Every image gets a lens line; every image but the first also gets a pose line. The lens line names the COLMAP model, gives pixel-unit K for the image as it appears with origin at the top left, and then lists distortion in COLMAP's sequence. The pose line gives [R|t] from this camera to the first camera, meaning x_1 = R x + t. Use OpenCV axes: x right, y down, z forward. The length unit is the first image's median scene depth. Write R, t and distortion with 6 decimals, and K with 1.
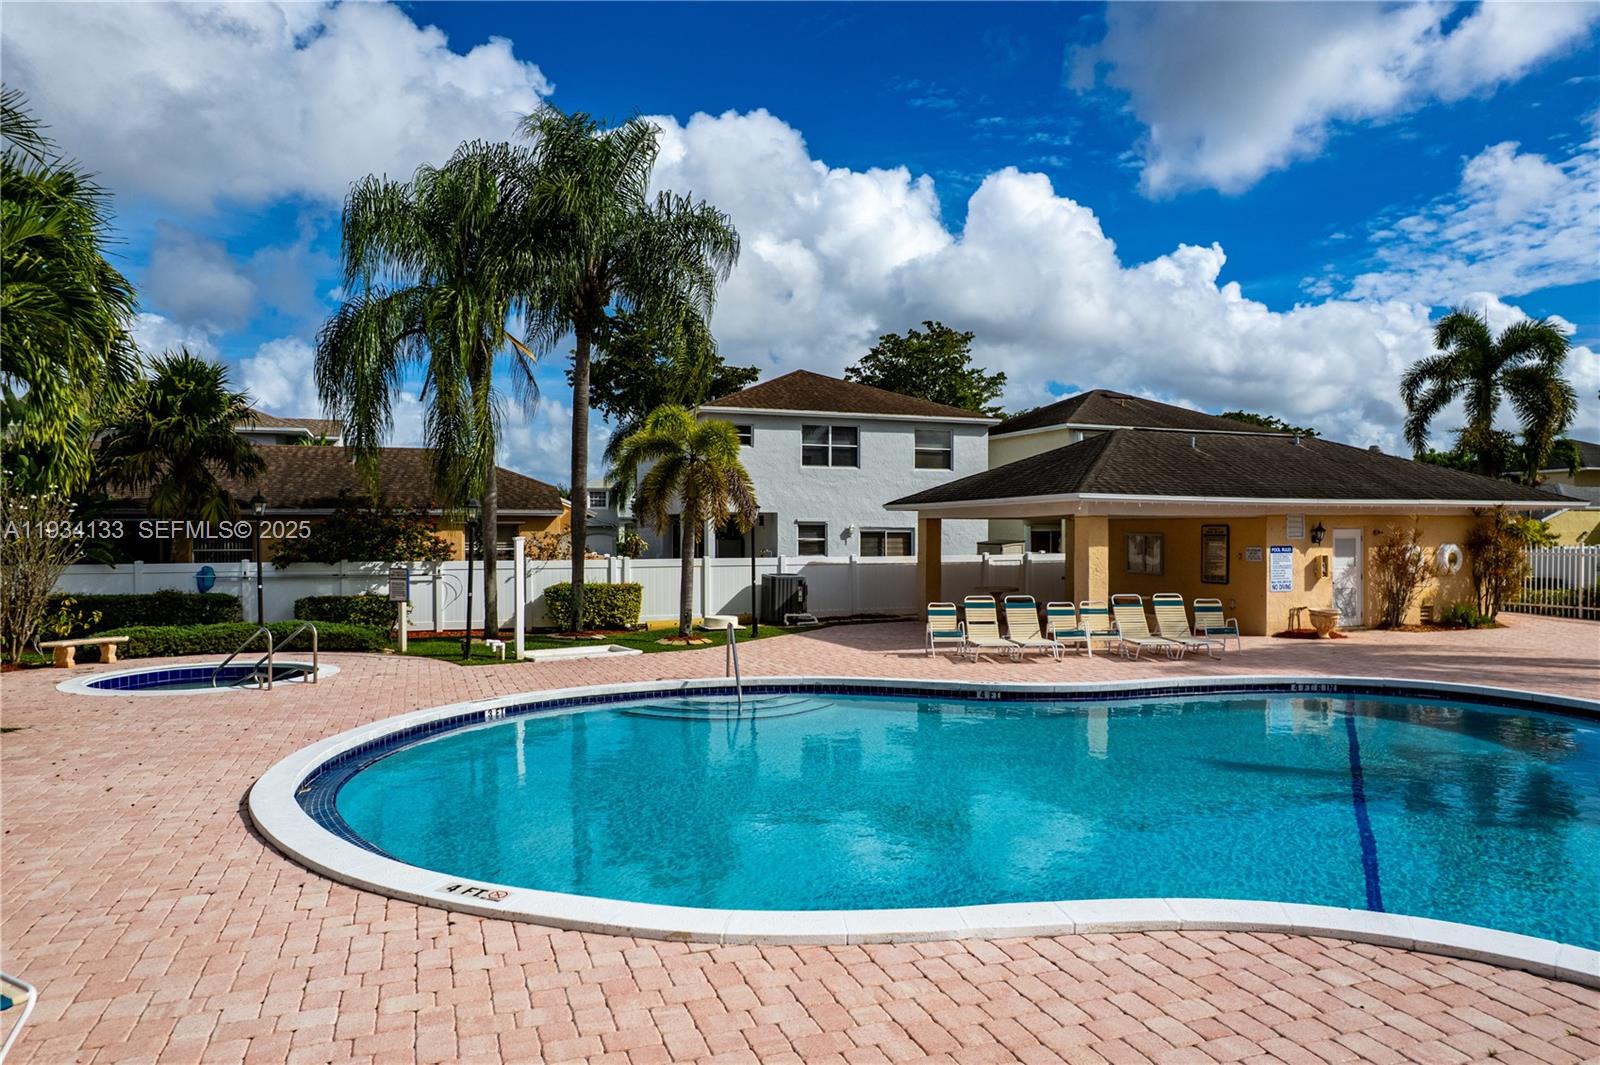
lens RADIAL K [[1003.5, 0, 800.0], [0, 1003.5, 532.5], [0, 0, 1]] dist [-0.073779, 0.060500]
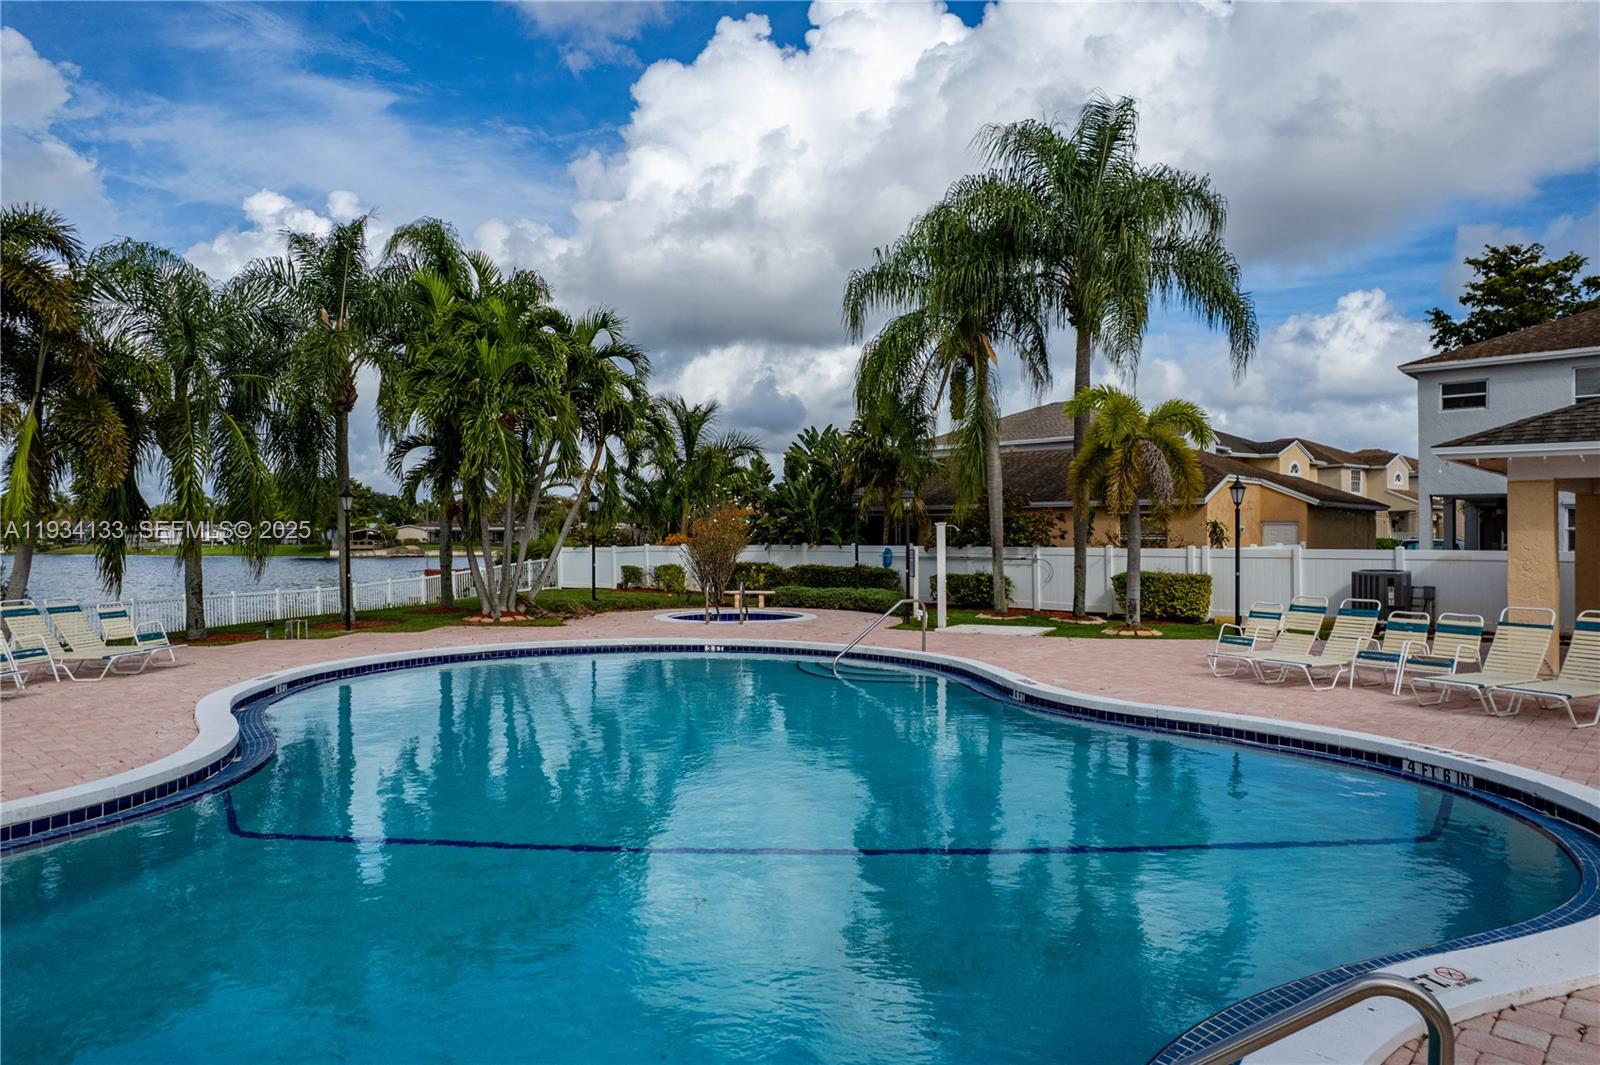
lens RADIAL K [[1003.5, 0, 800.0], [0, 1003.5, 532.5], [0, 0, 1]] dist [-0.073779, 0.060500]
pose [[0.413265, -0.004839, -0.910598, 0.627640], [0.006726, 0.999975, -0.002262, 0.012675], [0.910586, -0.005190, 0.413288, 0.313718]]
